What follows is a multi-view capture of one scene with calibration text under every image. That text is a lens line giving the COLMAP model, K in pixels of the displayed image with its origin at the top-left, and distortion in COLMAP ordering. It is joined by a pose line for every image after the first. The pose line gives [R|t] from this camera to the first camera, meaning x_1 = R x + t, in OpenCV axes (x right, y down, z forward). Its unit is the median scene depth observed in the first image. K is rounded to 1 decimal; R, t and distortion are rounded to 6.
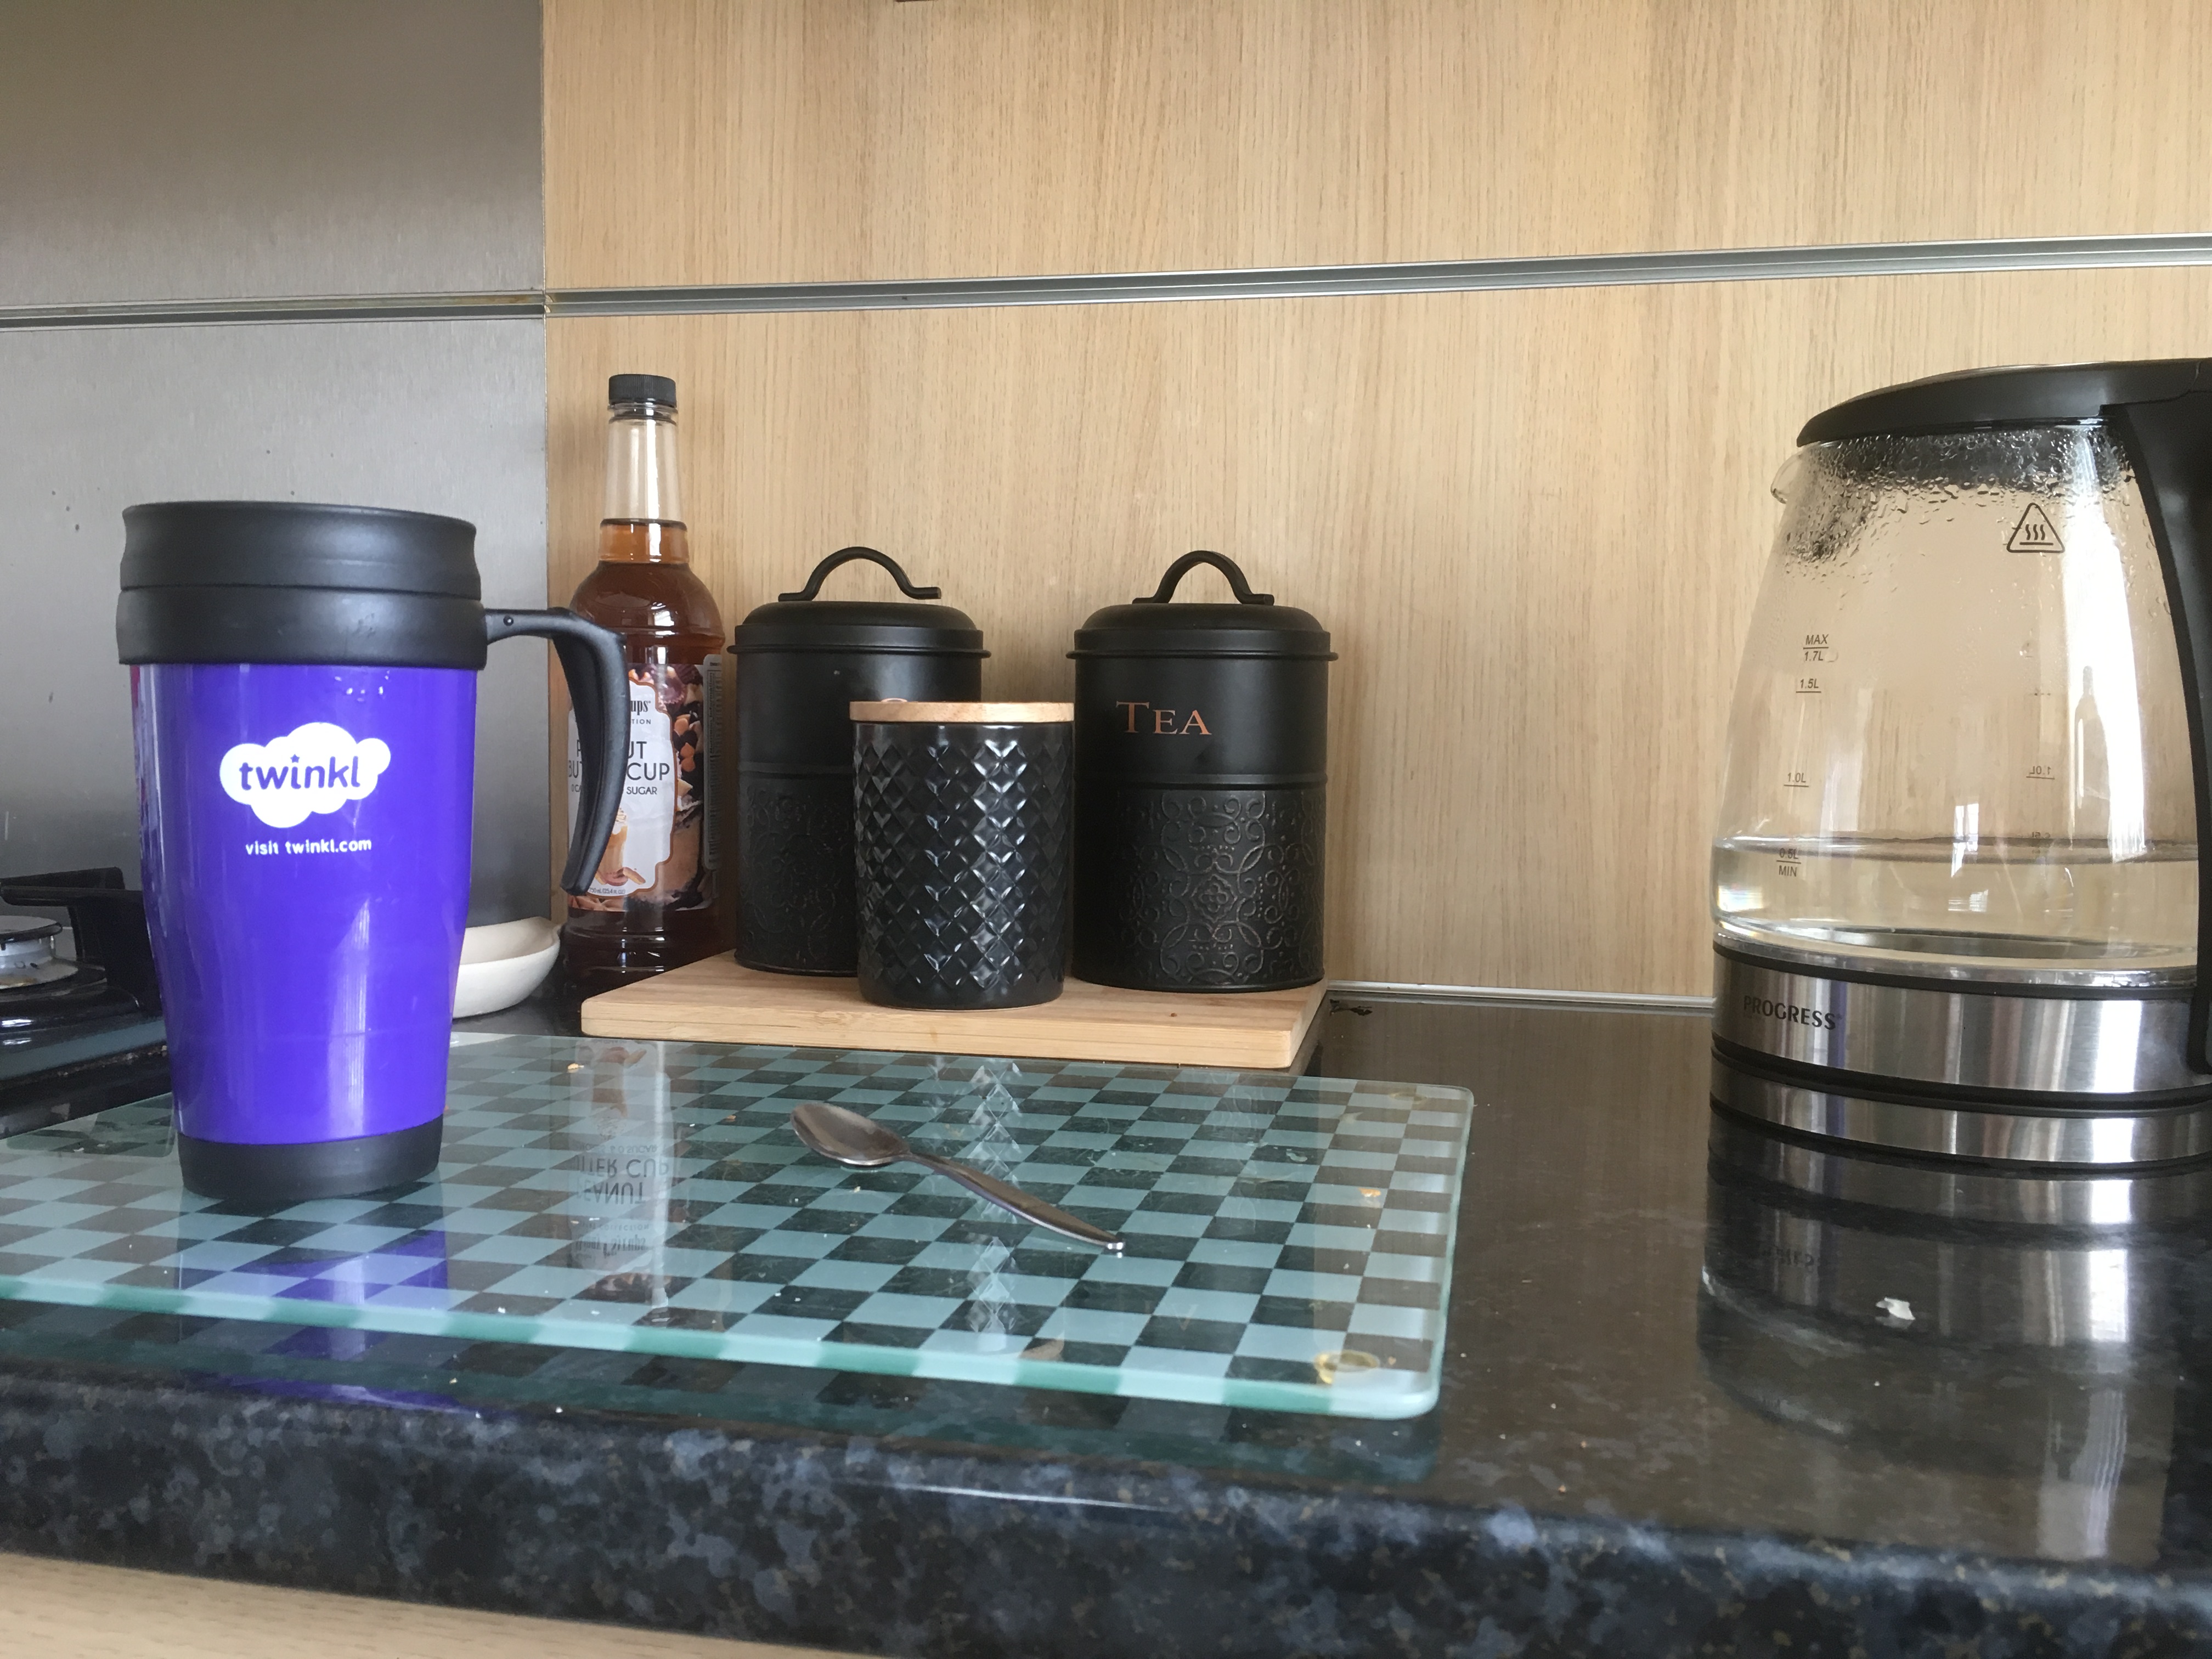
lens RADIAL K [[1906.0, 0, 1102.9], [0, 1906.0, 821.5], [0, 0, 1]] dist [0.062465, -0.071777]
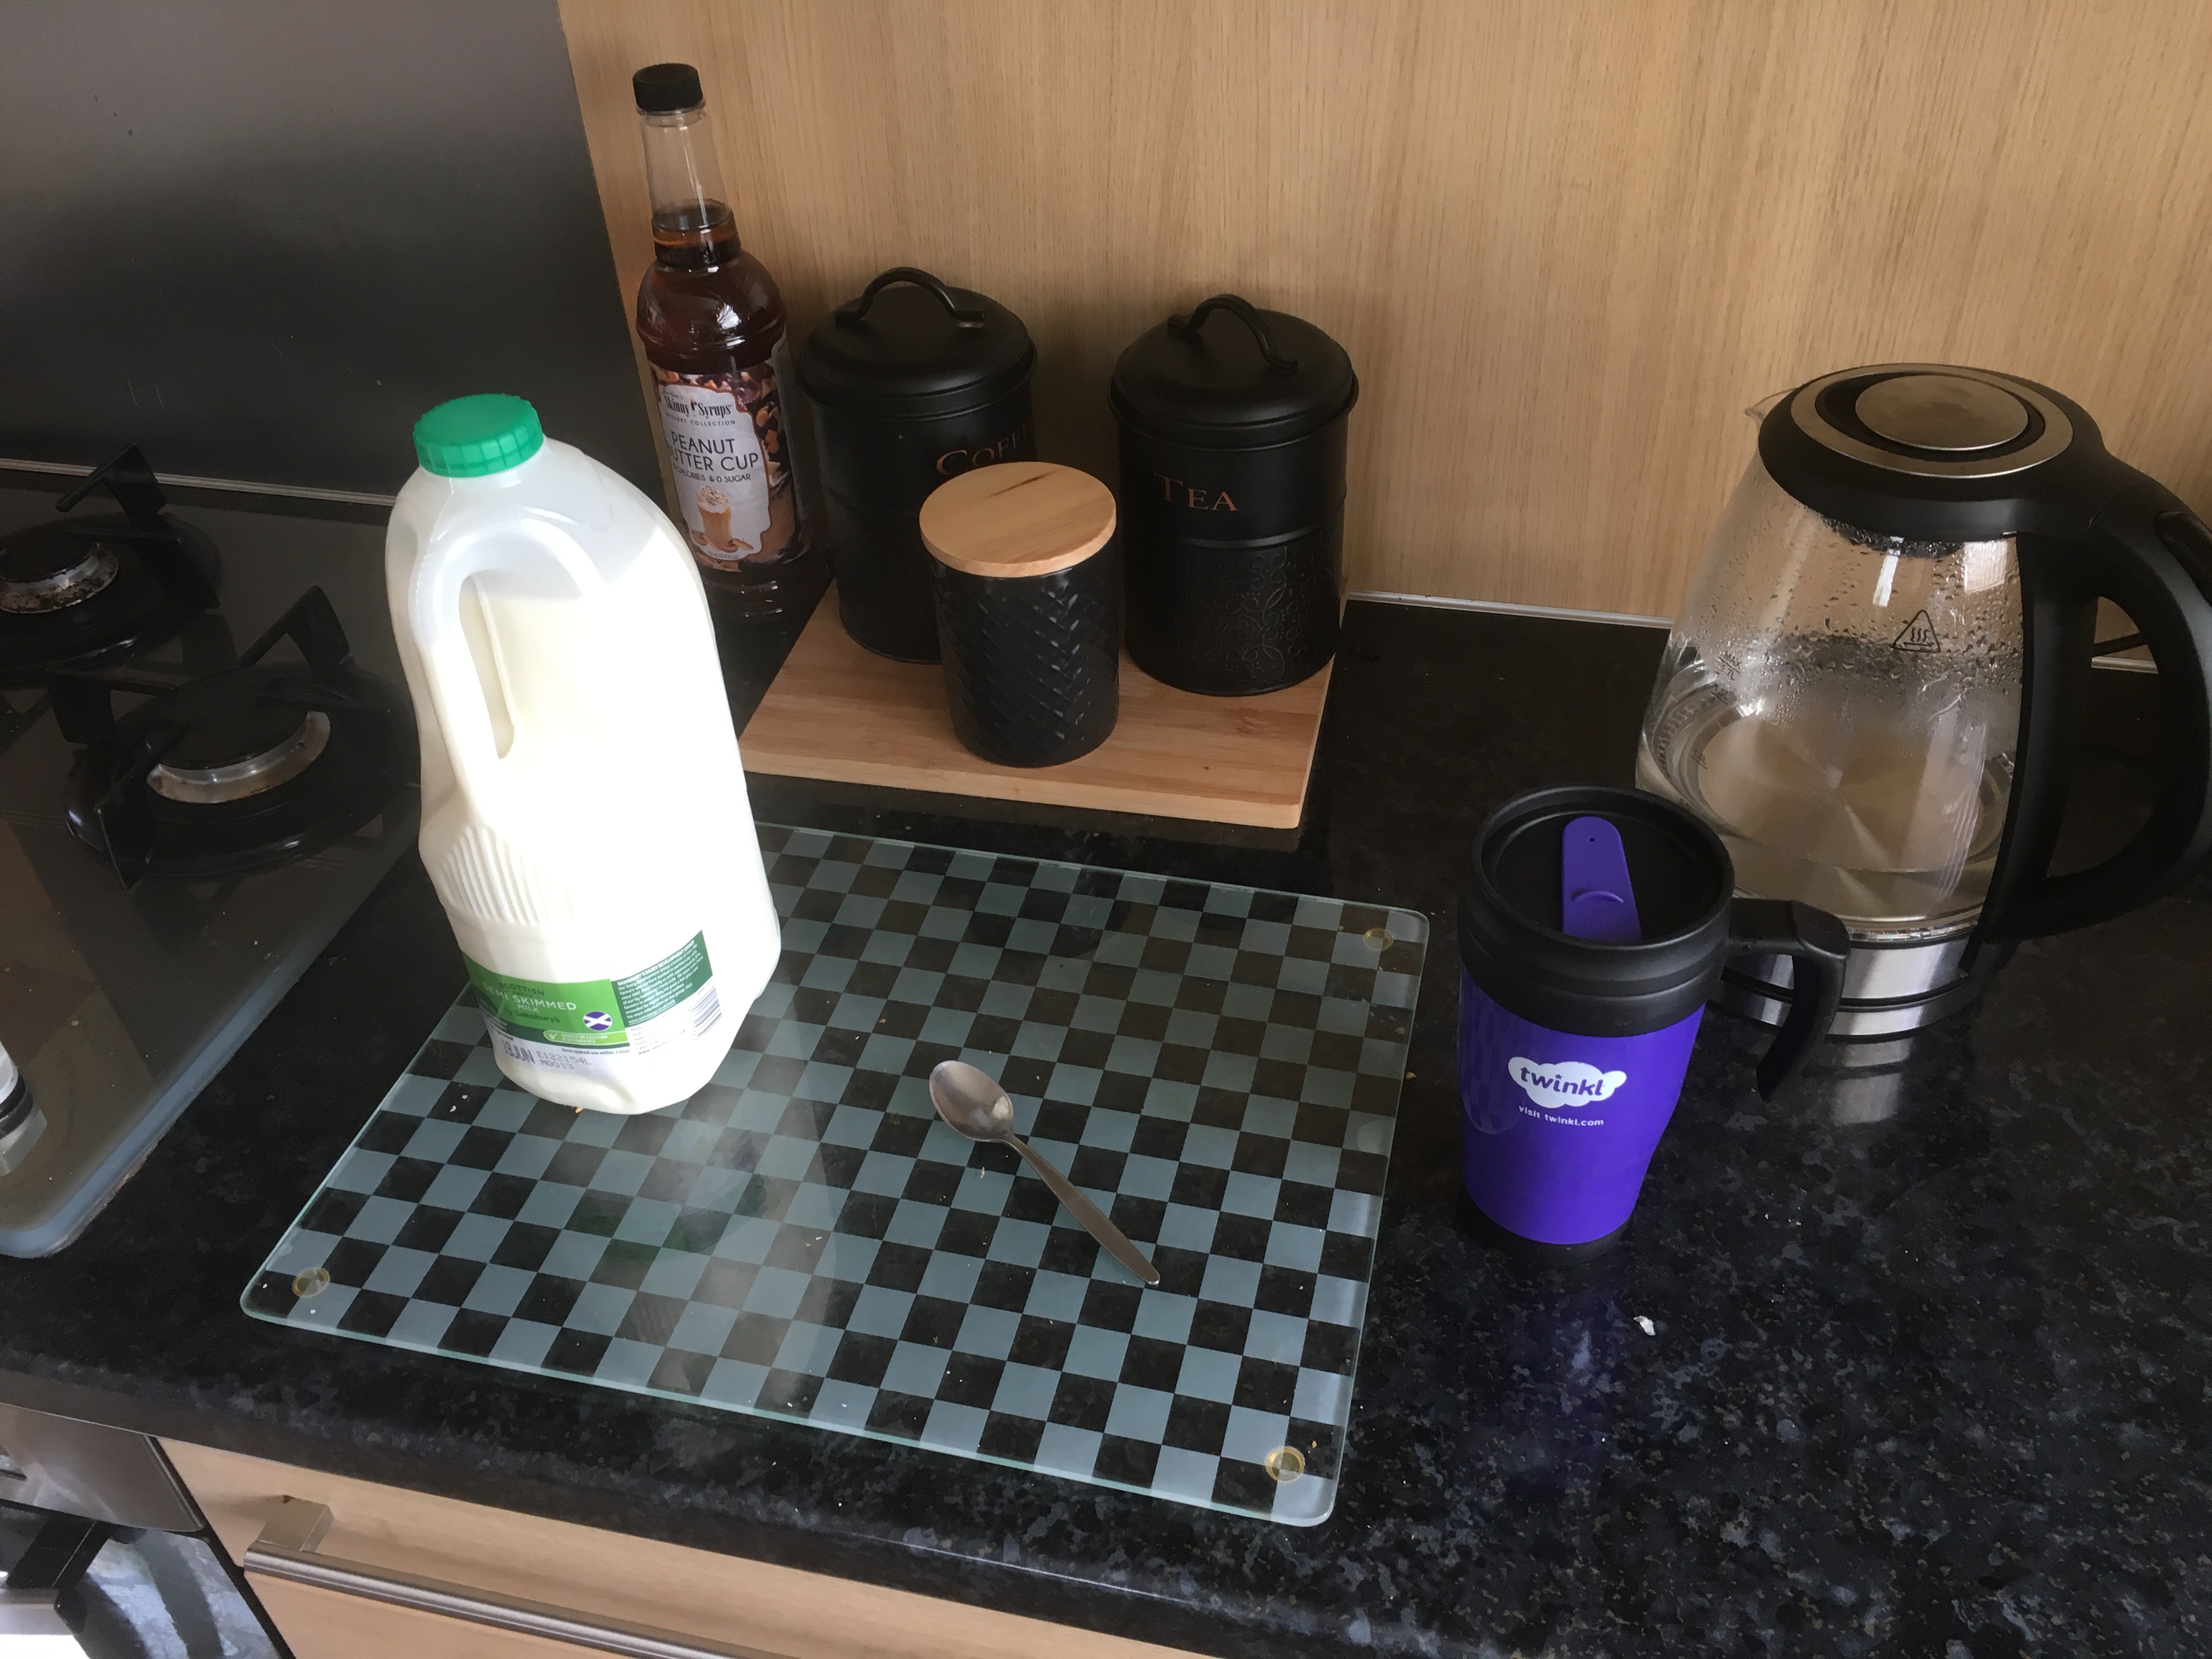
lens RADIAL K [[1906.0, 0, 1104.6], [0, 1906.0, 833.6], [0, 0, 1]] dist [0.062465, -0.071777]
pose [[0.998197, -0.024834, -0.054648, 0.030945], [0.052481, 0.802943, 0.593741, -0.508539], [0.029134, -0.595538, 0.802798, -0.021318]]
